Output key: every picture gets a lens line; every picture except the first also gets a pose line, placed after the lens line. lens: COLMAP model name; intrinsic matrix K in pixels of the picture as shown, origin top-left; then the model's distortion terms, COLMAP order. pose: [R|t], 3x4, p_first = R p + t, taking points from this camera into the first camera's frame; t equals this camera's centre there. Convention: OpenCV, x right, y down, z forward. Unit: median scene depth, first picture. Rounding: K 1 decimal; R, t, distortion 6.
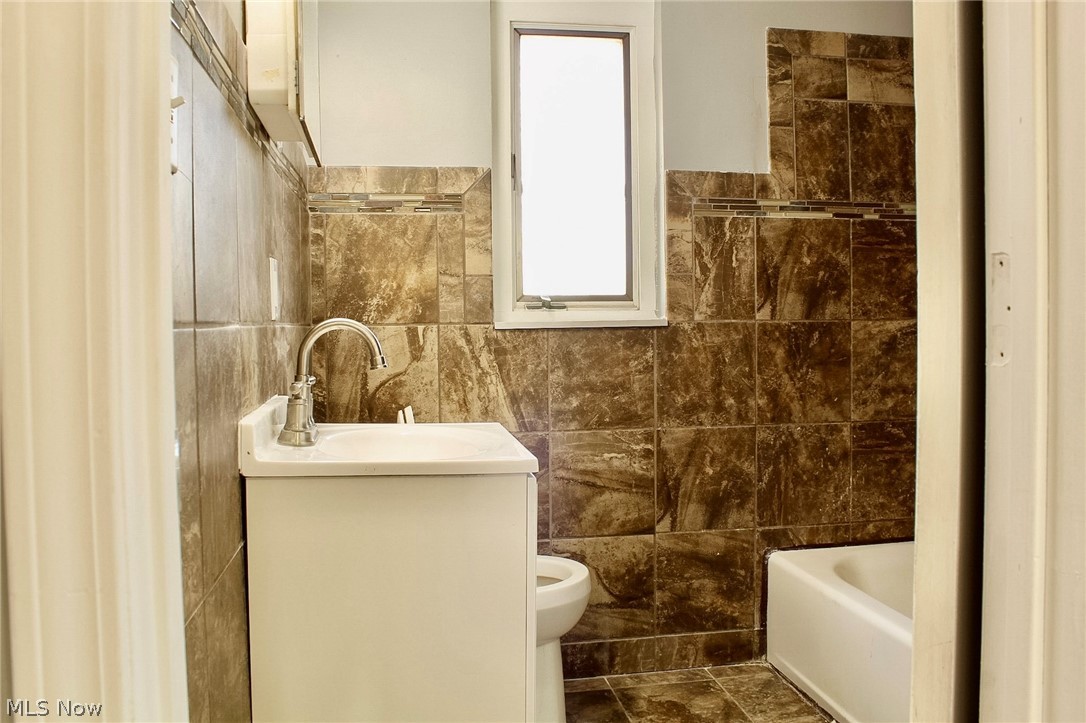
lens RADIAL K [[924.6, 0, 546.9], [0, 924.6, 354.7], [0, 0, 1]] dist [-0.095284, 0.016311]
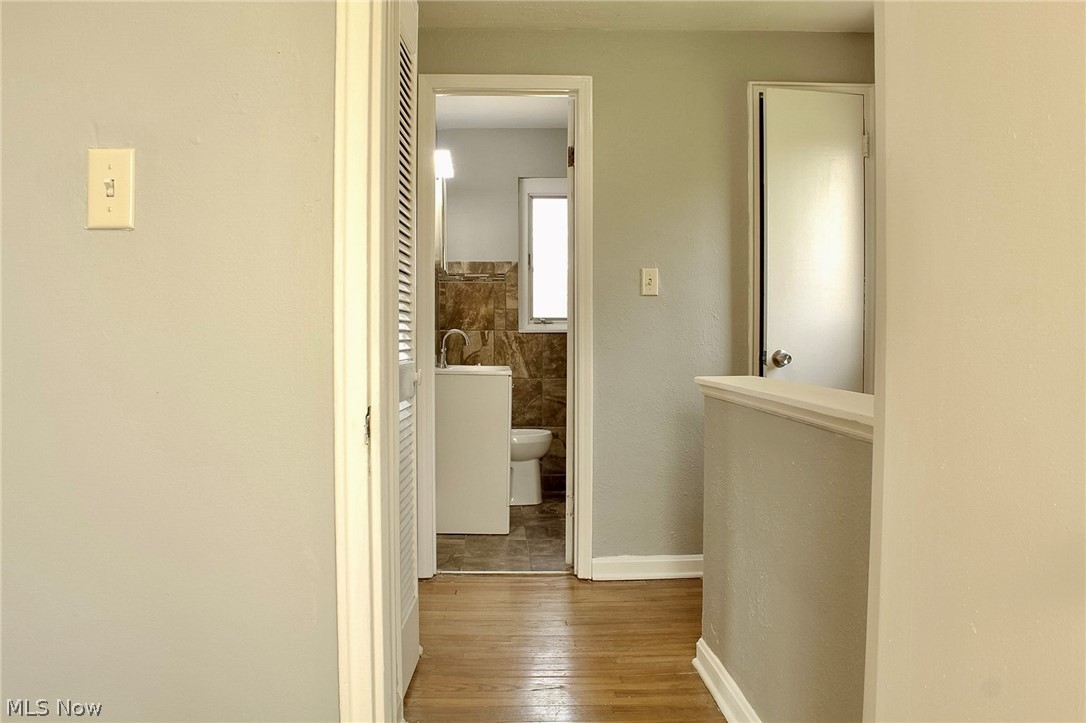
lens RADIAL K [[924.6, 0, 541.0], [0, 924.6, 361.8], [0, 0, 1]] dist [-0.095284, 0.016311]
pose [[0.993780, 0.014226, -0.110449, 0.253002], [-0.013343, 0.999873, 0.008730, 0.023793], [0.110559, -0.007202, 0.993843, -1.269074]]
